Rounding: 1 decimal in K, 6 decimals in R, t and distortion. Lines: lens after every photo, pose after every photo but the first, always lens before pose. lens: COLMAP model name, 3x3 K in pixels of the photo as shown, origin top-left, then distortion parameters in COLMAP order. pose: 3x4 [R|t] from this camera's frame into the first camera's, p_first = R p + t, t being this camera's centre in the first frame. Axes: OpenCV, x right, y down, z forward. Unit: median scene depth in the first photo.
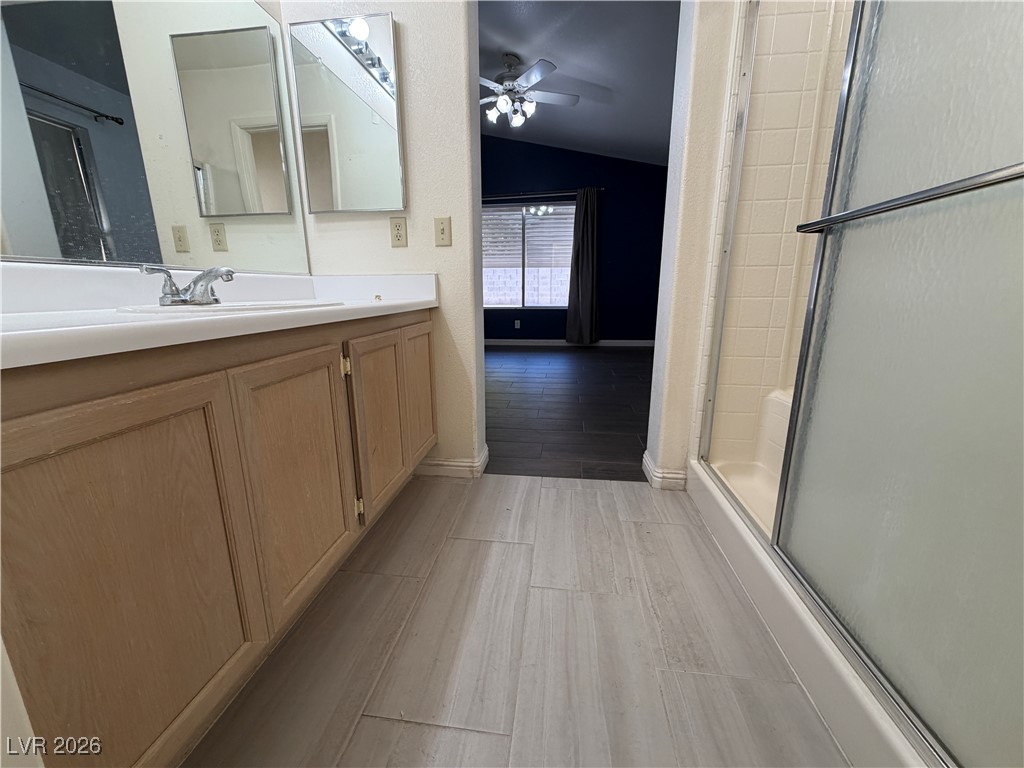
lens RADIAL K [[406.7, 0, 508.9], [0, 406.7, 385.0], [0, 0, 1]] dist [0.000228, -0.000184]
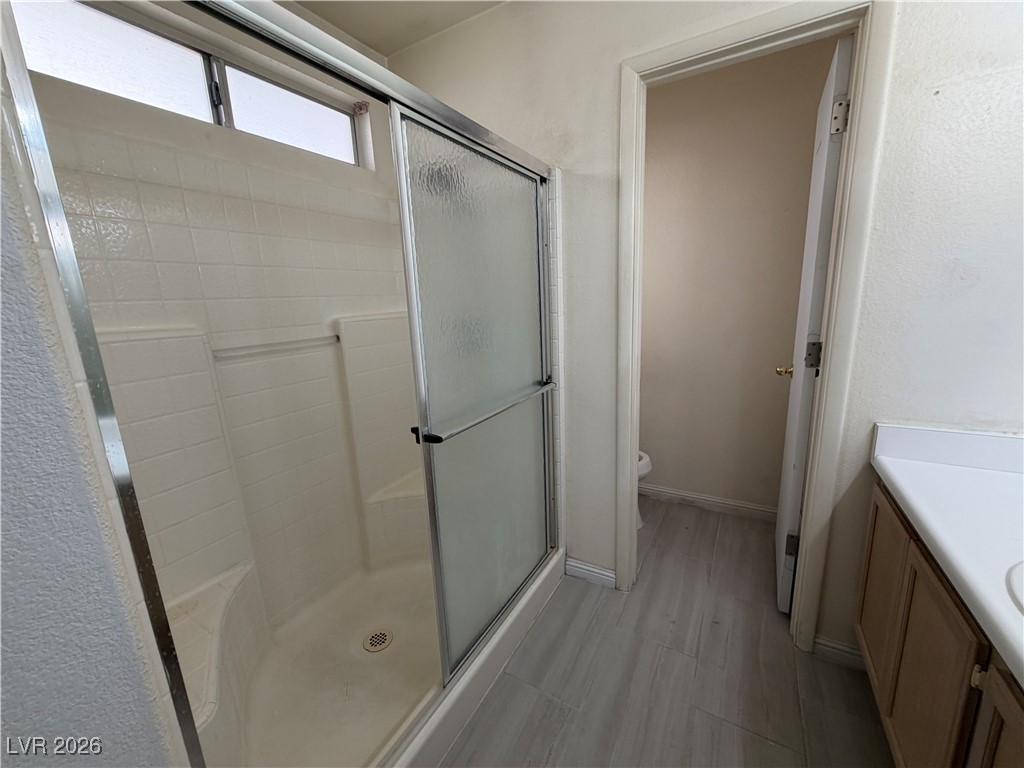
lens RADIAL K [[406.7, 0, 508.9], [0, 406.7, 385.0], [0, 0, 1]] dist [0.000228, -0.000184]
pose [[-0.921740, -0.042255, 0.385500, 0.084745], [0.128459, 0.904660, 0.406310, -0.894568], [-0.365915, 0.424033, -0.828433, 1.675250]]
